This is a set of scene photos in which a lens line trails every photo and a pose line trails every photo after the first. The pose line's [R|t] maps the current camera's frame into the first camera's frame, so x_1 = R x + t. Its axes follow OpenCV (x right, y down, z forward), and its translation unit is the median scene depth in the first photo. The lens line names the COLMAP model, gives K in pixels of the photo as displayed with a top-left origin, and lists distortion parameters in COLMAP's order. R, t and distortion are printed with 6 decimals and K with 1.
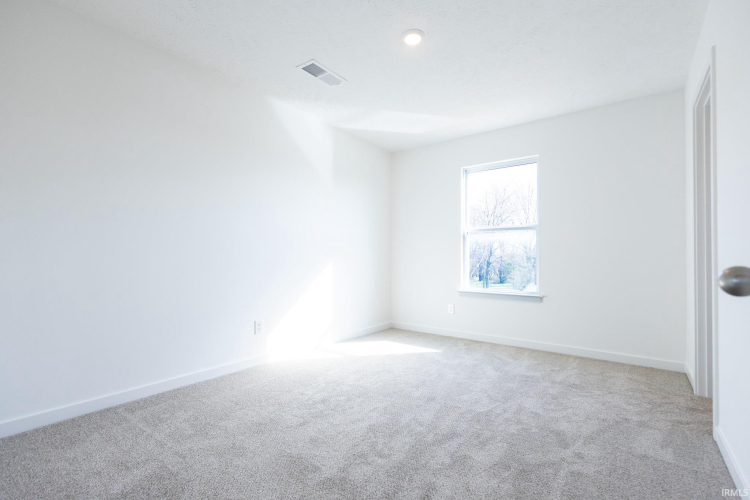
lens RADIAL K [[339.3, 0, 372.1], [0, 339.3, 248.3], [0, 0, 1]] dist [0.001553, 0.000114]
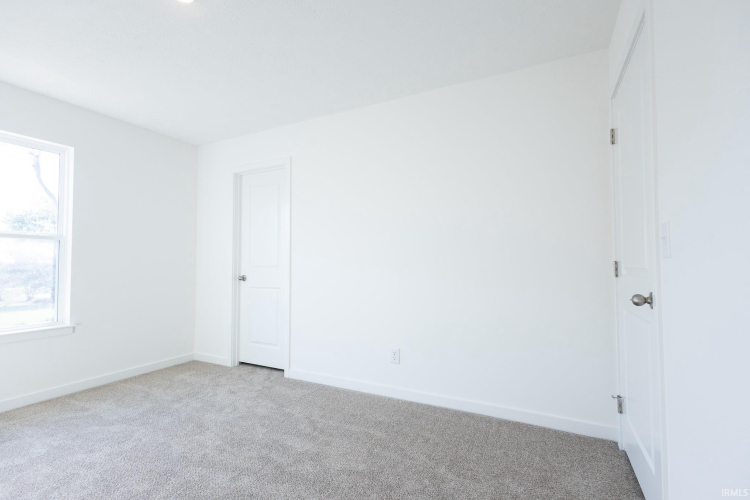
lens RADIAL K [[339.3, 0, 375.8], [0, 339.3, 256.1], [0, 0, 1]] dist [0.001553, 0.000114]
pose [[-0.185242, 0.022985, 0.982424, -0.573442], [-0.025901, 0.999265, -0.028262, -0.024147], [-0.982352, -0.030681, -0.184510, 0.608453]]
